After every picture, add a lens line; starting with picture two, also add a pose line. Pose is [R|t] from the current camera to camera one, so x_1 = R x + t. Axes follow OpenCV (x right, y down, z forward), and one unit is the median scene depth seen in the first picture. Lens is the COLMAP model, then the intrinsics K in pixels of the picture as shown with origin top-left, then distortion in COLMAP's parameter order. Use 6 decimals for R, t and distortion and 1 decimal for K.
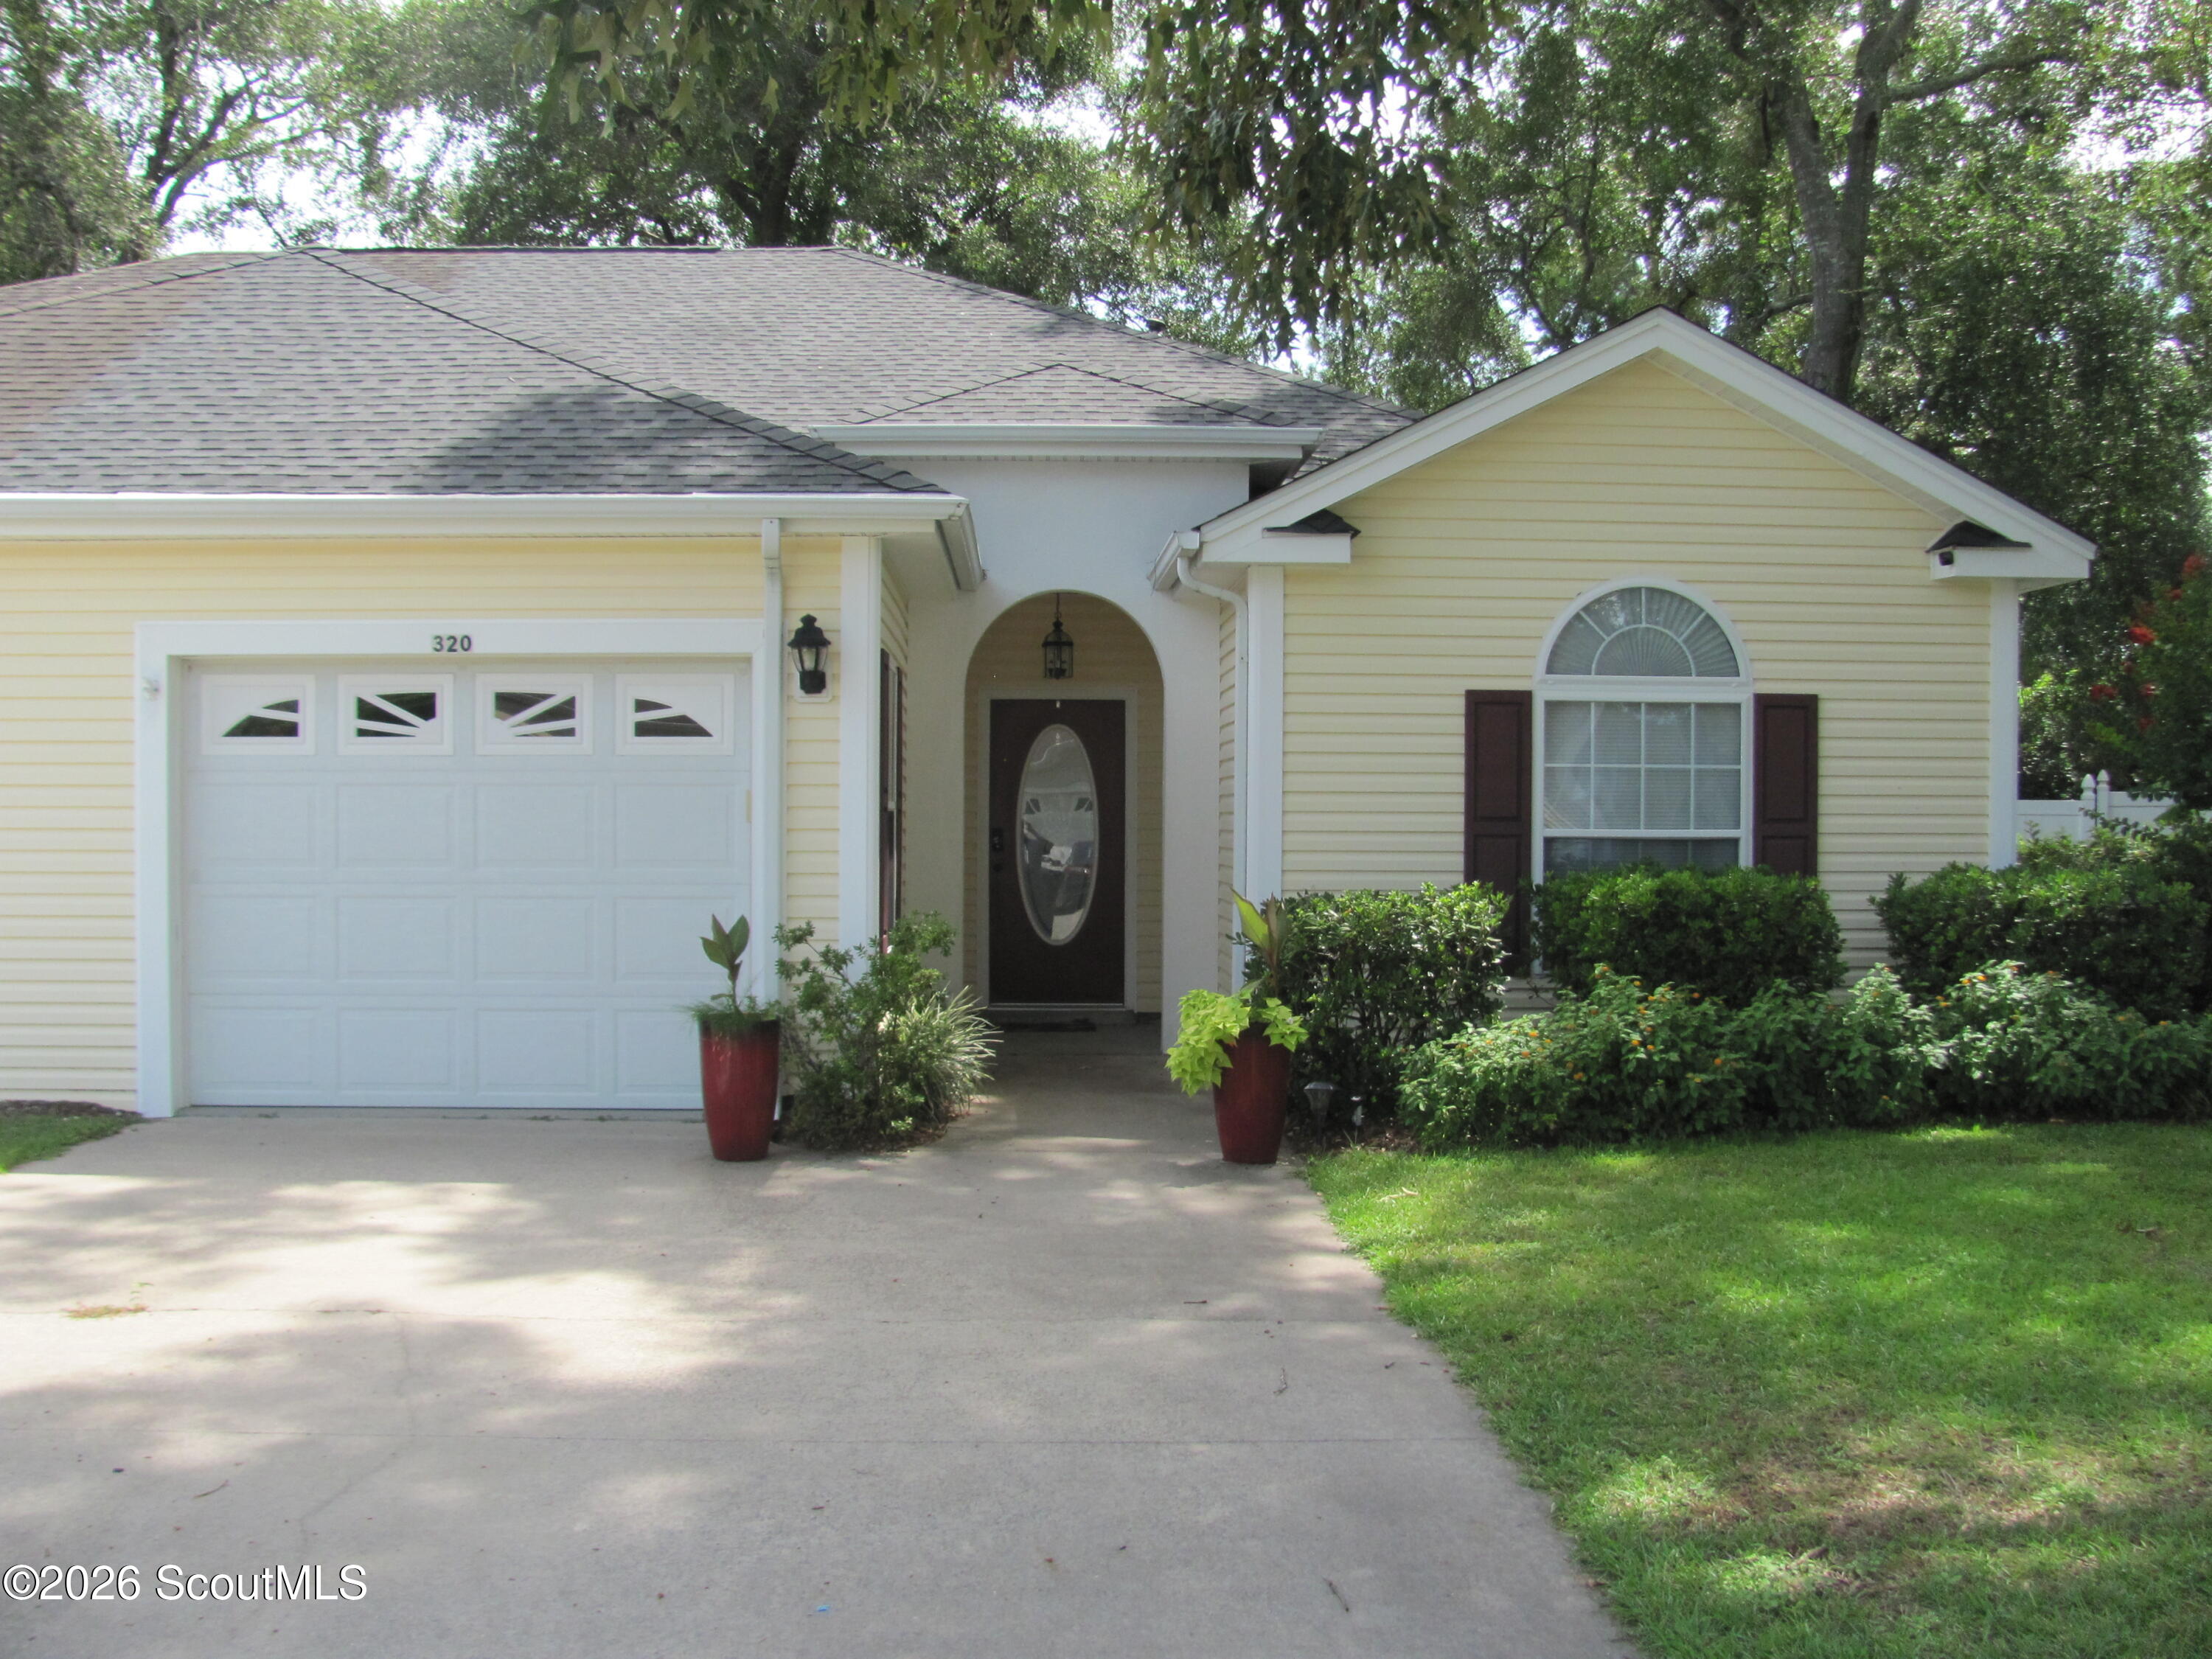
lens RADIAL K [[2327.9, 0, 1111.5], [0, 2327.9, 841.7], [0, 0, 1]] dist [-0.240628, 0.321473]
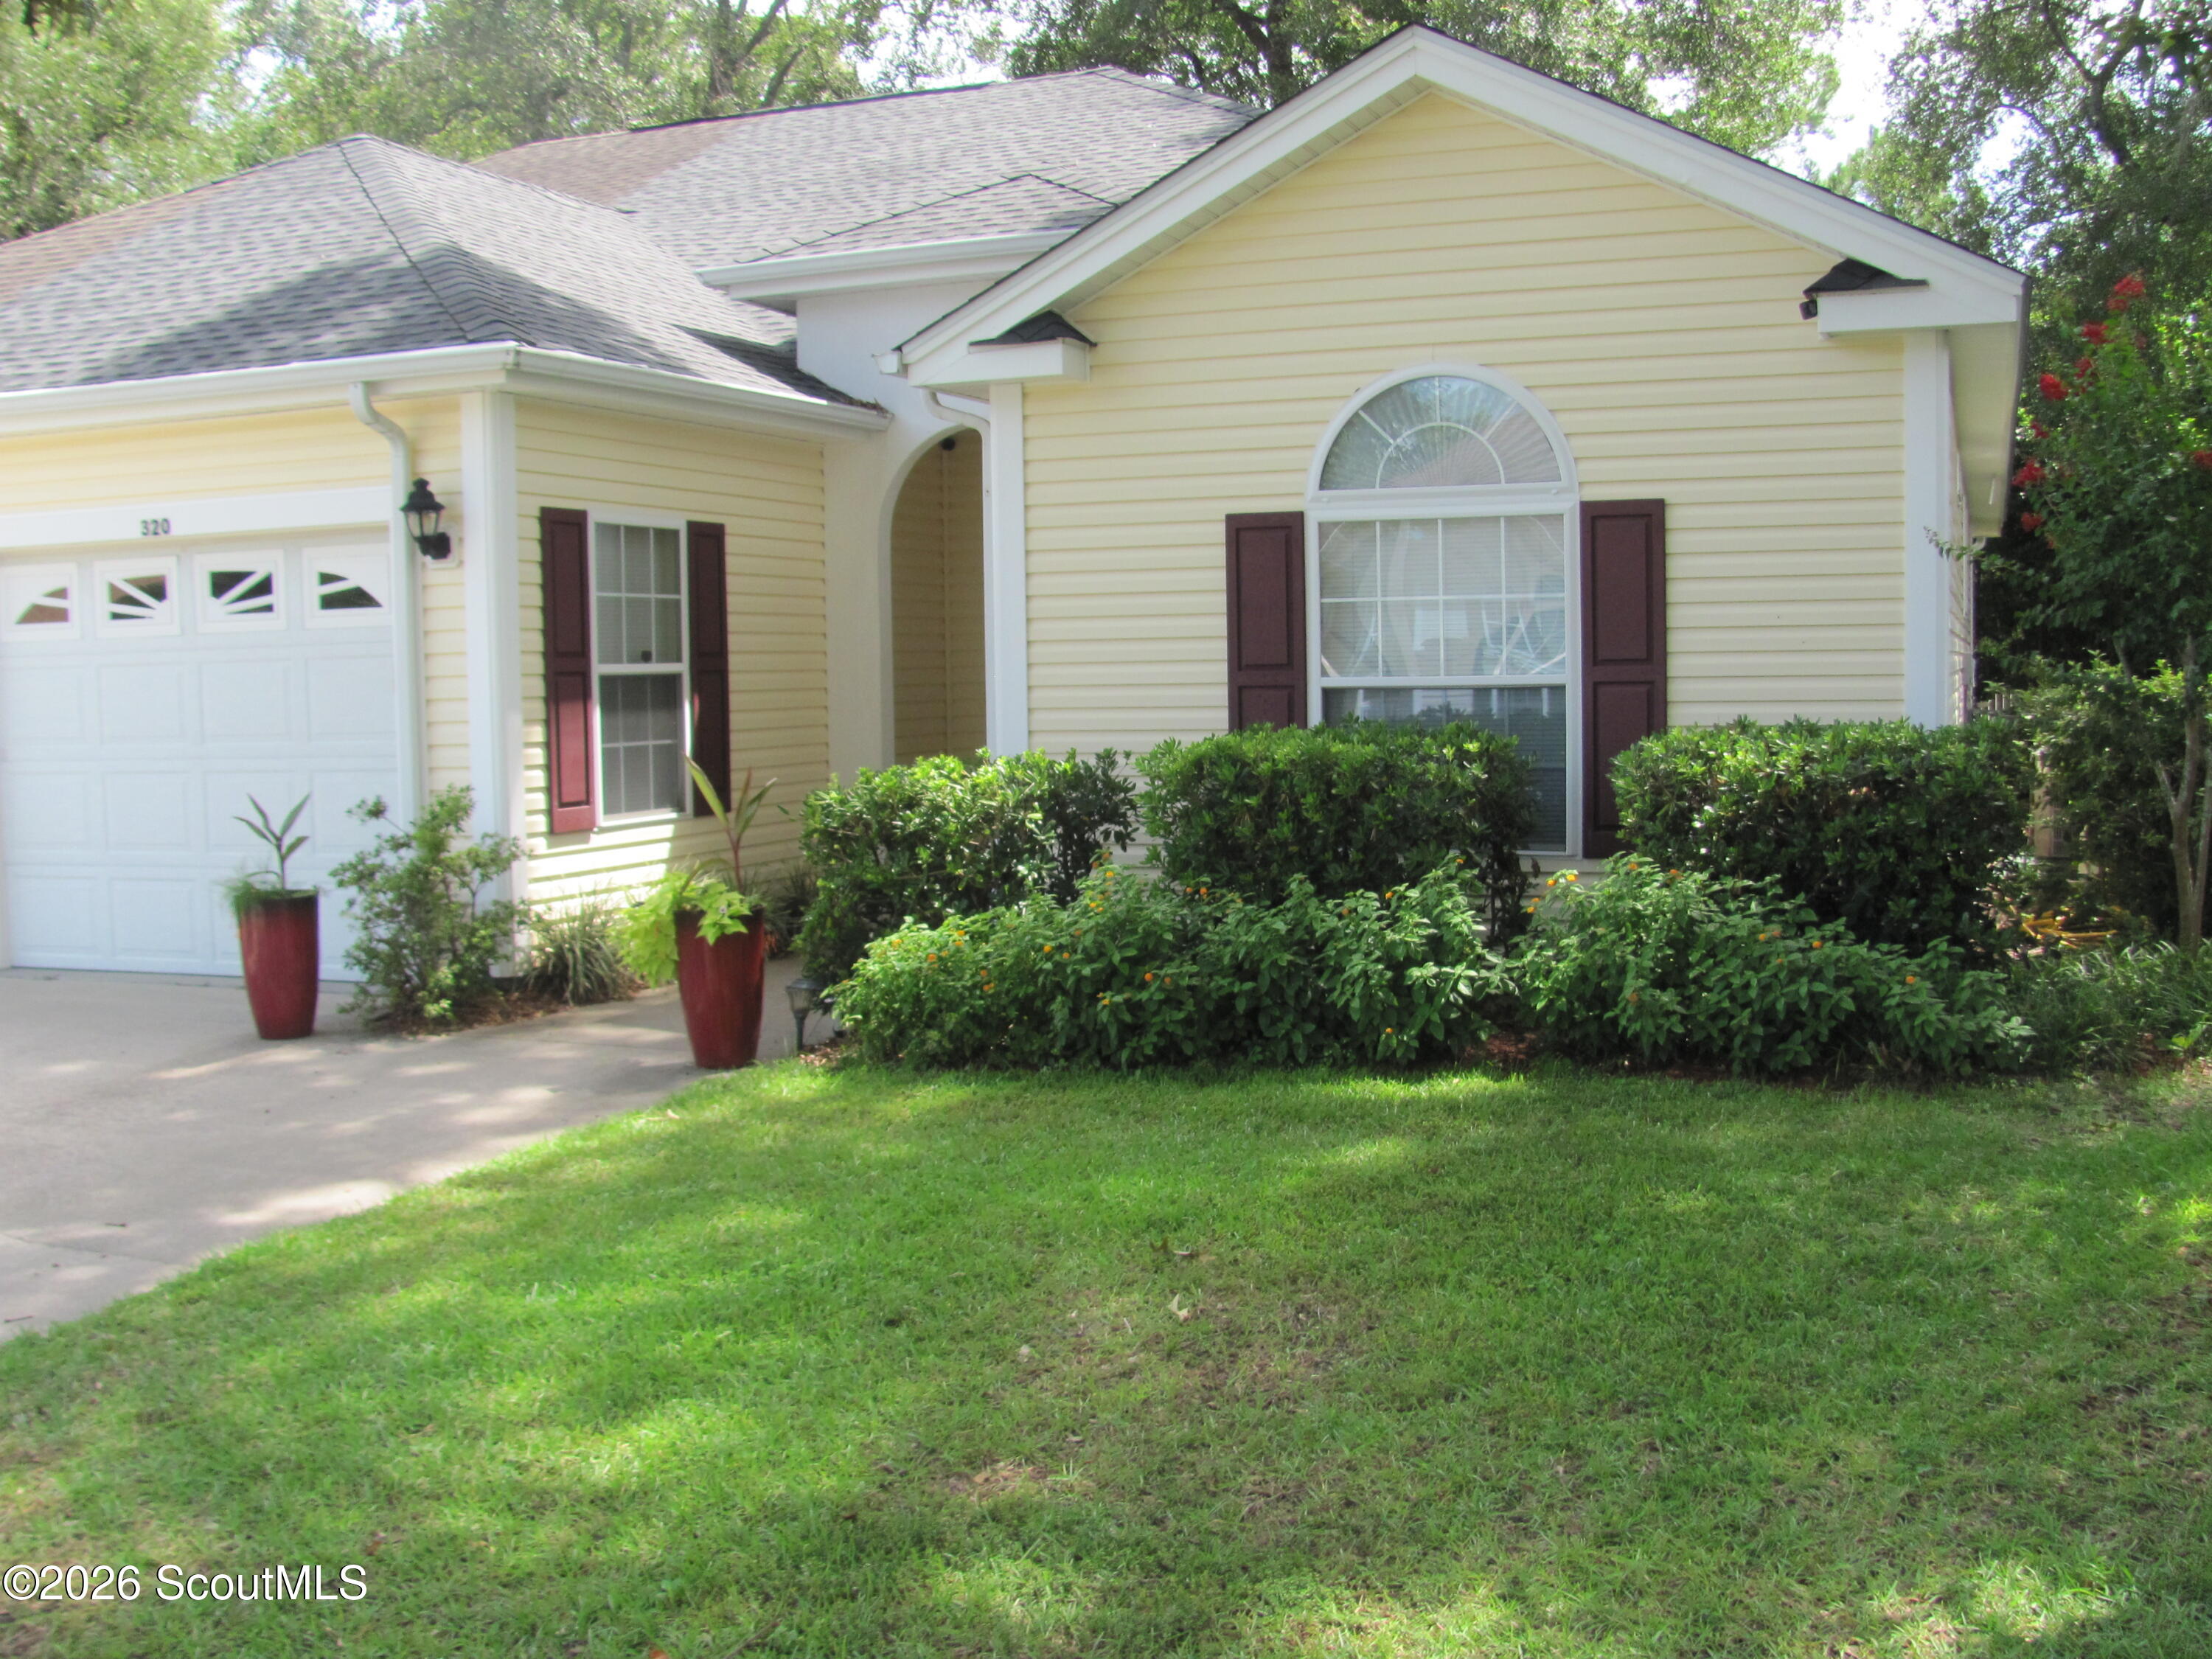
lens RADIAL K [[2327.9, 0, 1111.5], [0, 2327.9, 841.7], [0, 0, 1]] dist [-0.240628, 0.321473]
pose [[0.915723, 0.008353, -0.401724, 0.461420], [0.018377, 0.997867, 0.062638, -0.000428], [0.401390, -0.064742, 0.913616, 0.211083]]
